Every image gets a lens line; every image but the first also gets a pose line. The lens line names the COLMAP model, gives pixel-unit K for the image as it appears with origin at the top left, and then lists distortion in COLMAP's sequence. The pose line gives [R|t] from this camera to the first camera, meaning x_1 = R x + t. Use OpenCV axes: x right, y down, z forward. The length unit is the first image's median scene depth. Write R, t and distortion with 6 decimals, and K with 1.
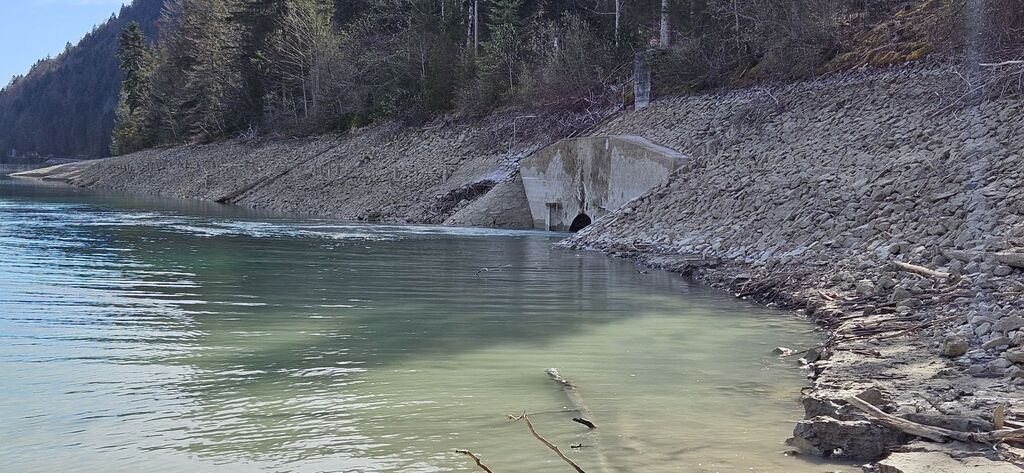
lens RADIAL K [[654.1, 0, 566.6], [0, 654.1, 221.5], [0, 0, 1]] dist [0.028892, -0.011475]
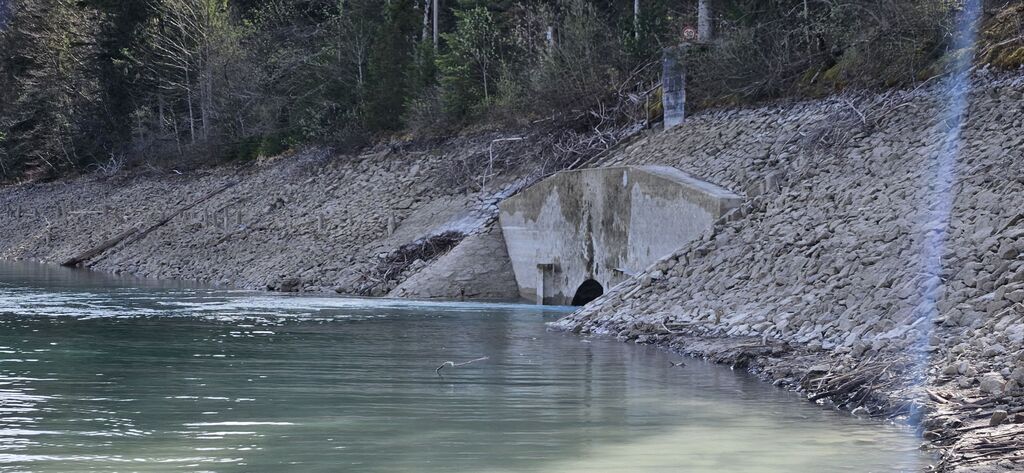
lens RADIAL K [[1915.9, 0, 517.0], [0, 1915.9, 236.9], [0, 0, 1]] dist [0.559248, 0.000000]
pose [[0.997028, -0.005755, -0.076820, 0.105223], [0.002151, 0.998896, -0.046918, 0.038694], [0.077005, 0.046613, 0.995940, -1.034317]]
